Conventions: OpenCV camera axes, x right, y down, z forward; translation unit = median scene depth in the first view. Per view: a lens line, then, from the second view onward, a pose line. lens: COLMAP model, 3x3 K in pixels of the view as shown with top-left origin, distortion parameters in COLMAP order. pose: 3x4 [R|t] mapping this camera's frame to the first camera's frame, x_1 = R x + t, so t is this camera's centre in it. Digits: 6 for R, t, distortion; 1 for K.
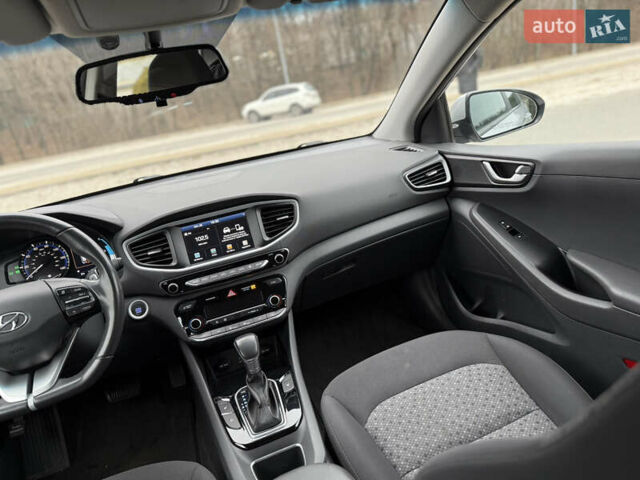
lens RADIAL K [[453.4, 0, 319.7], [0, 453.4, 241.5], [0, 0, 1]] dist [0.134799, -0.233504]
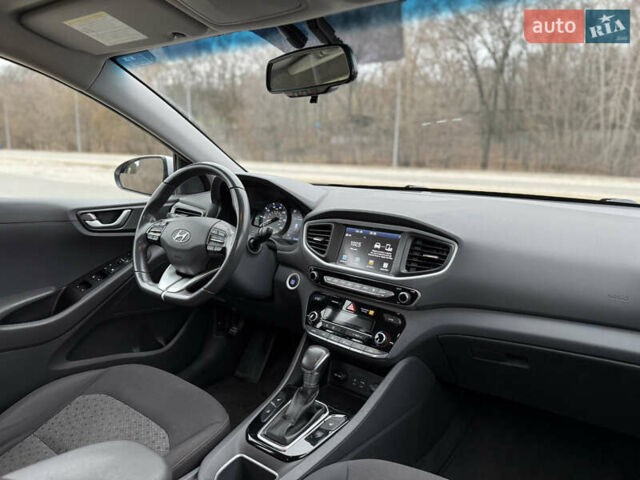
lens RADIAL K [[453.4, 0, 319.7], [0, 453.4, 241.5], [0, 0, 1]] dist [0.134799, -0.233504]
pose [[0.542126, 0.342196, -0.767464, 0.449228], [-0.382911, 0.913590, 0.136867, -0.115716], [0.747983, 0.219671, 0.626311, 0.320910]]
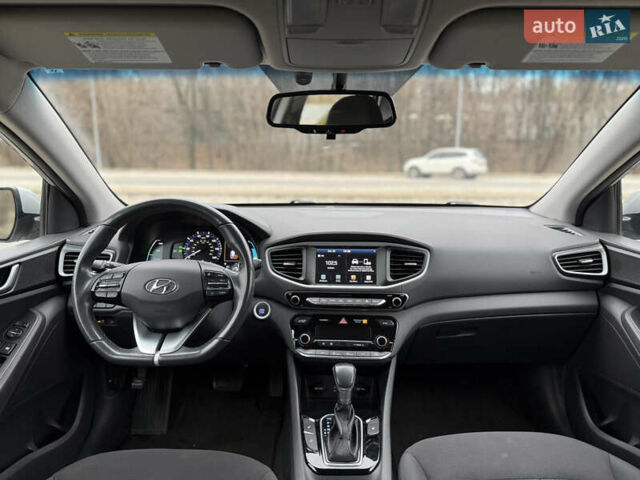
lens RADIAL K [[453.1, 0, 322.3], [0, 453.1, 240.8], [0, 0, 1]] dist [0.135380, -0.207903]
pose [[0.925090, 0.240331, -0.294022, 0.022507], [-0.271854, 0.959725, -0.070873, 0.024192], [0.265148, 0.145495, 0.953167, -0.029315]]
